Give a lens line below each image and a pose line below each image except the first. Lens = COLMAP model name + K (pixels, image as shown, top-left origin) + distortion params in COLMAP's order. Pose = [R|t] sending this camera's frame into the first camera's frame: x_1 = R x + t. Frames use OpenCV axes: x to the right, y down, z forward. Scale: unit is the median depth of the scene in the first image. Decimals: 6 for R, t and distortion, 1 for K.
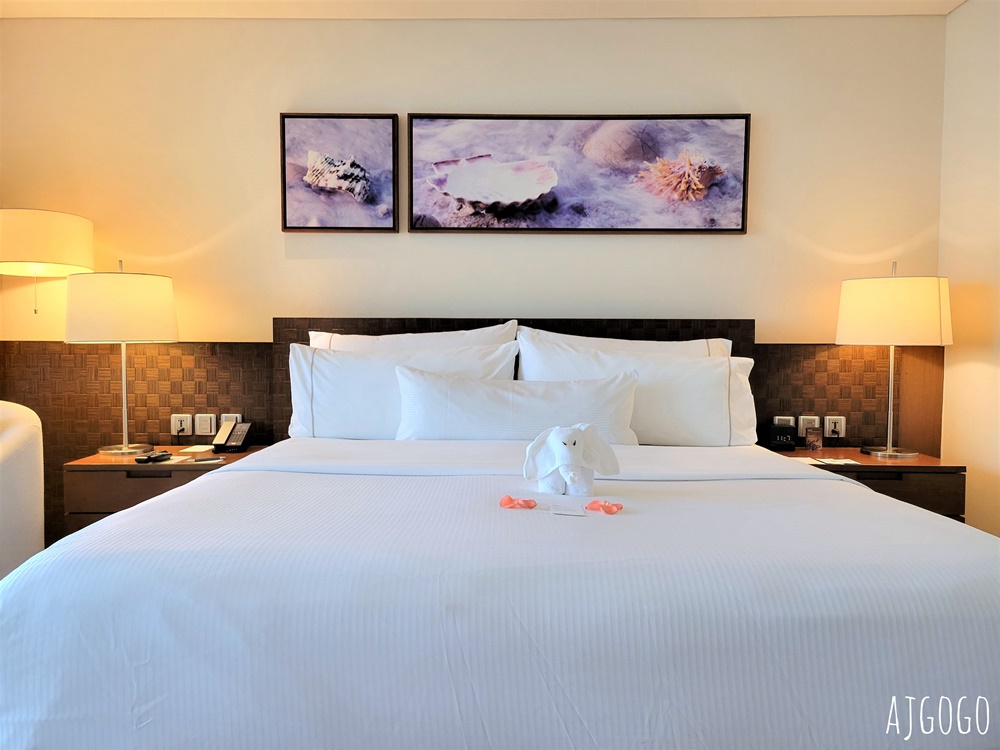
lens RADIAL K [[755.0, 0, 493.1], [0, 755.0, 376.4], [0, 0, 1]] dist [0.045718, -0.040310]
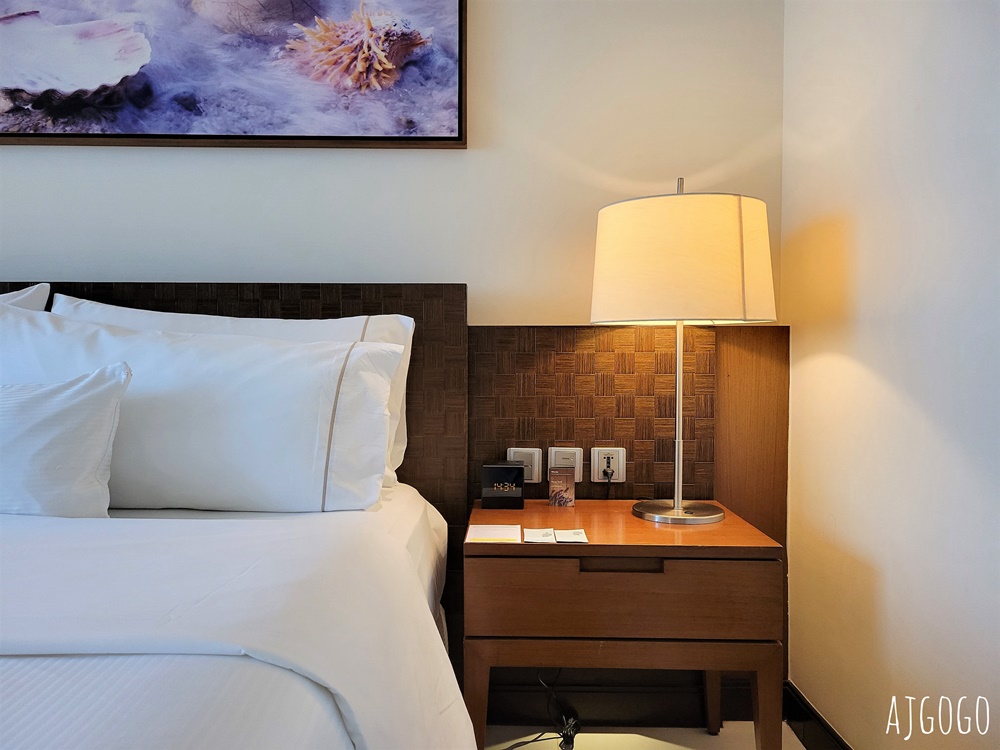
lens RADIAL K [[755.0, 0, 497.0], [0, 755.0, 375.6], [0, 0, 1]] dist [0.045718, -0.040310]
pose [[0.999958, -0.002863, 0.008724, 0.352028], [0.003081, 0.999683, -0.024999, 0.010457], [-0.008650, 0.025025, 0.999649, 0.401708]]
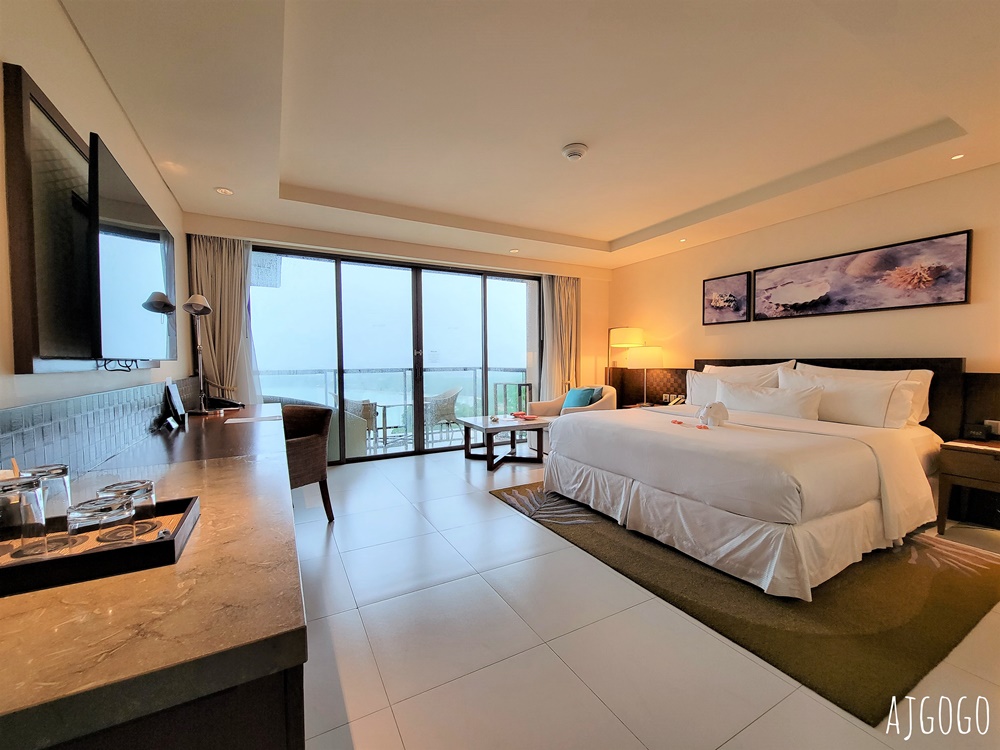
lens RADIAL K [[408.3, 0, 504.3], [0, 408.3, 378.4], [0, 0, 1]] dist [0.000586, -0.001721]
pose [[0.498353, 0.029930, -0.866457, 0.591823], [-0.036044, 0.999255, 0.013786, -0.008562], [0.866225, 0.024360, 0.499061, -0.263404]]
